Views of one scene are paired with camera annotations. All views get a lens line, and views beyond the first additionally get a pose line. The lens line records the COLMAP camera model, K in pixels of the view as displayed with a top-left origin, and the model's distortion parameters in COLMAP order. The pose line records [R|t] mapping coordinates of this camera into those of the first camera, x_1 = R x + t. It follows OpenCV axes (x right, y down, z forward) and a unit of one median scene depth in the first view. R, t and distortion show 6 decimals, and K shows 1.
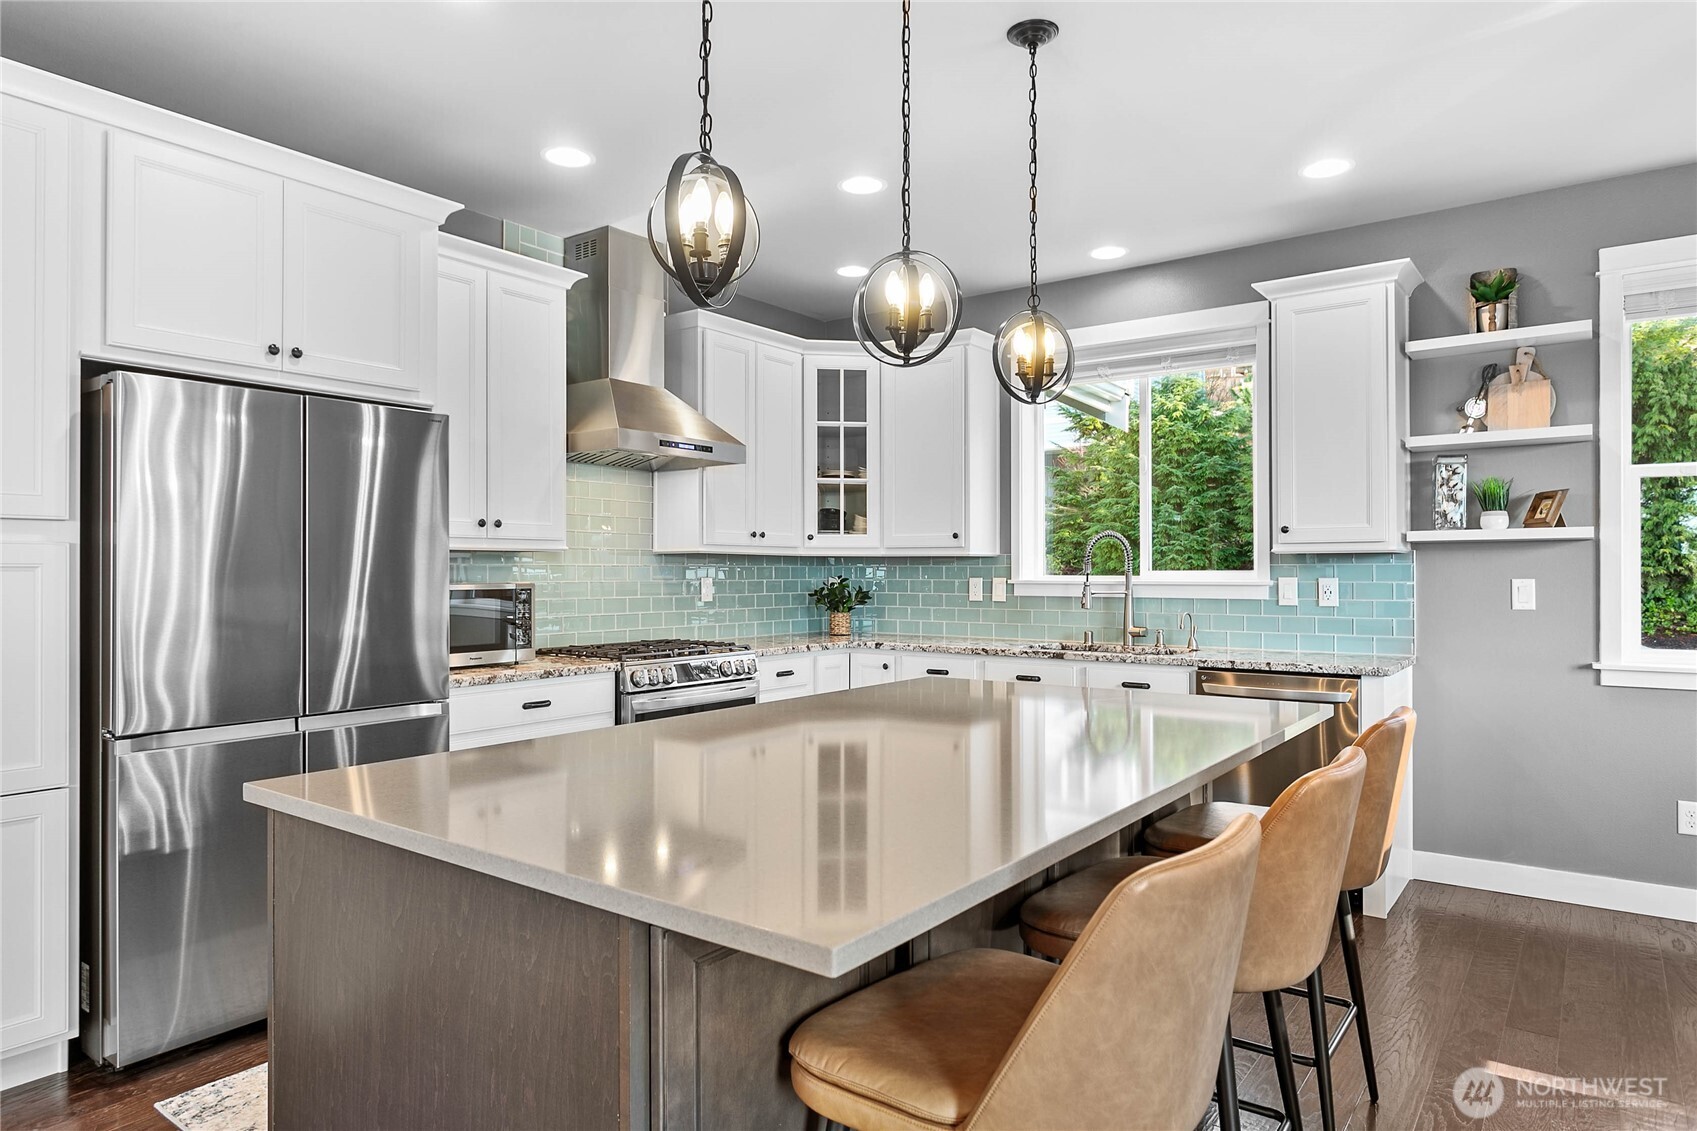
lens RADIAL K [[1026.6, 0, 845.6], [0, 1026.6, 564.5], [0, 0, 1]] dist [-0.001083, 0.002424]
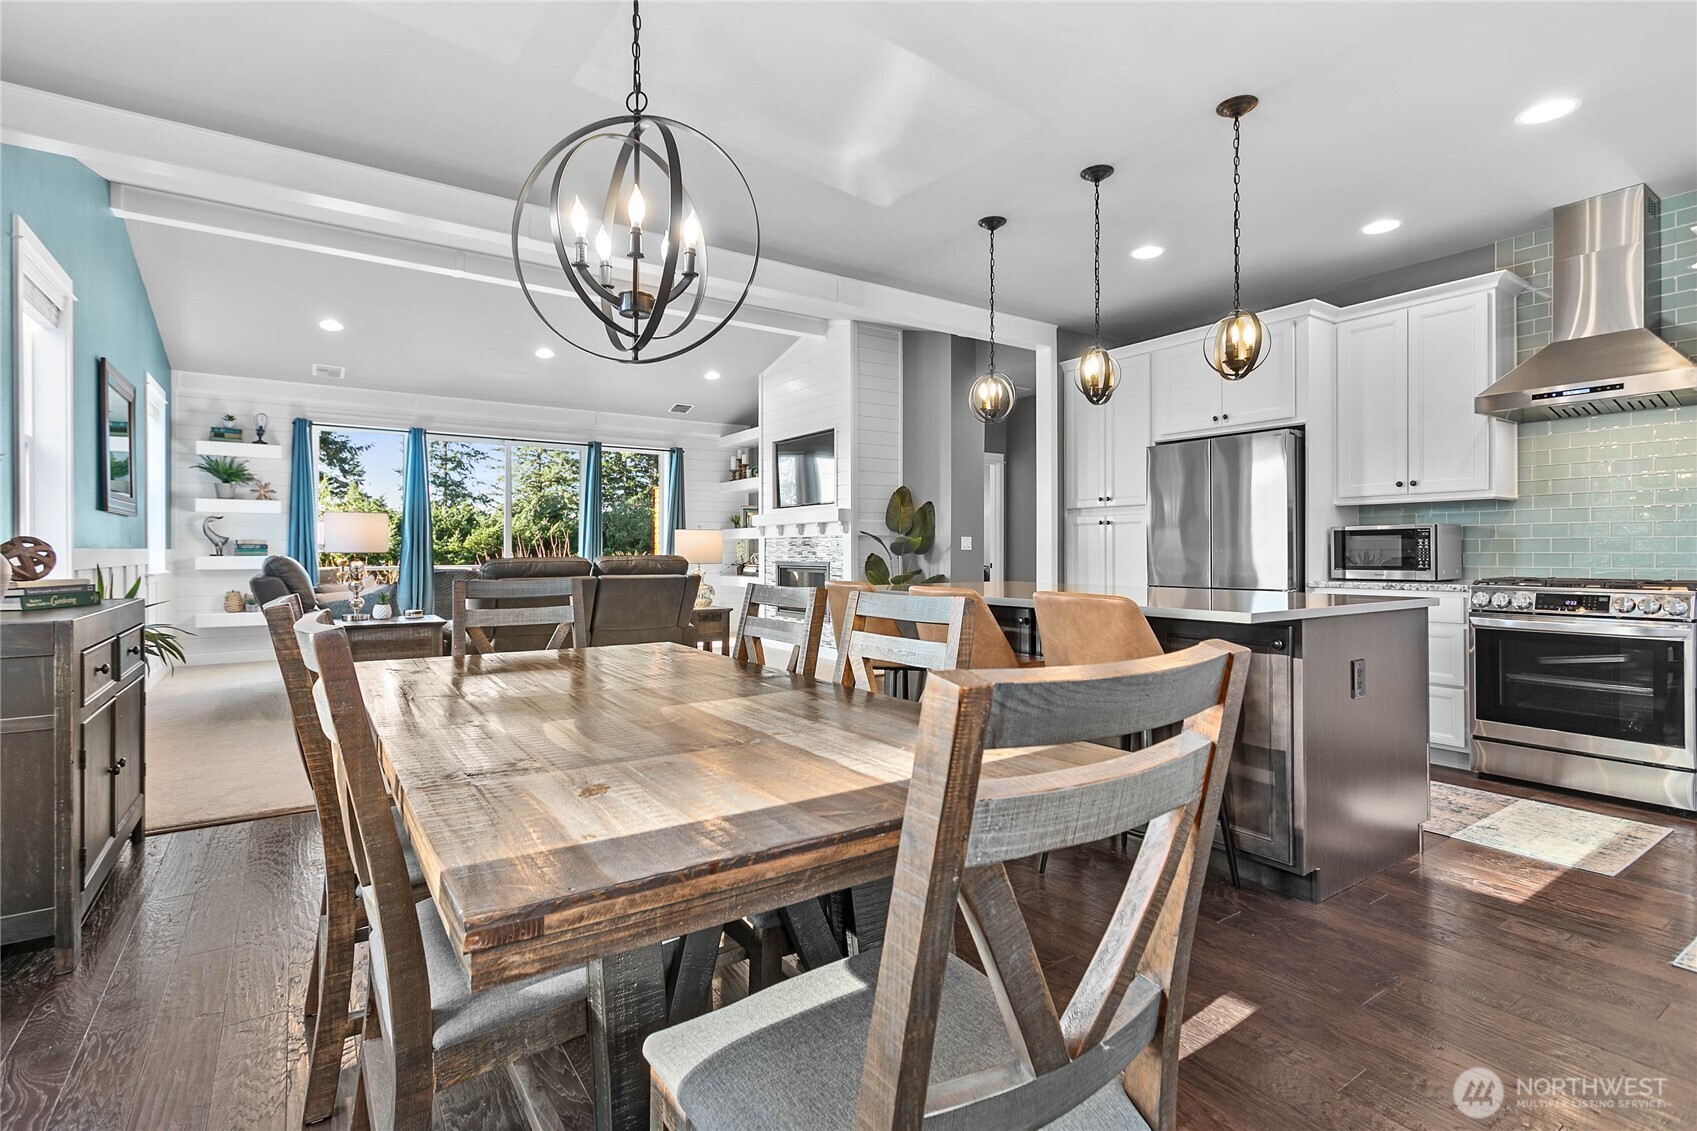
lens RADIAL K [[813.4, 0, 853.2], [0, 813.4, 557.0], [0, 0, 1]] dist [0.004649, 0.001363]
pose [[-0.328076, 0.004657, -0.944640, 0.870719], [0.004249, 0.999985, 0.003454, 0.049348], [0.944642, -0.002881, -0.328091, 0.550443]]
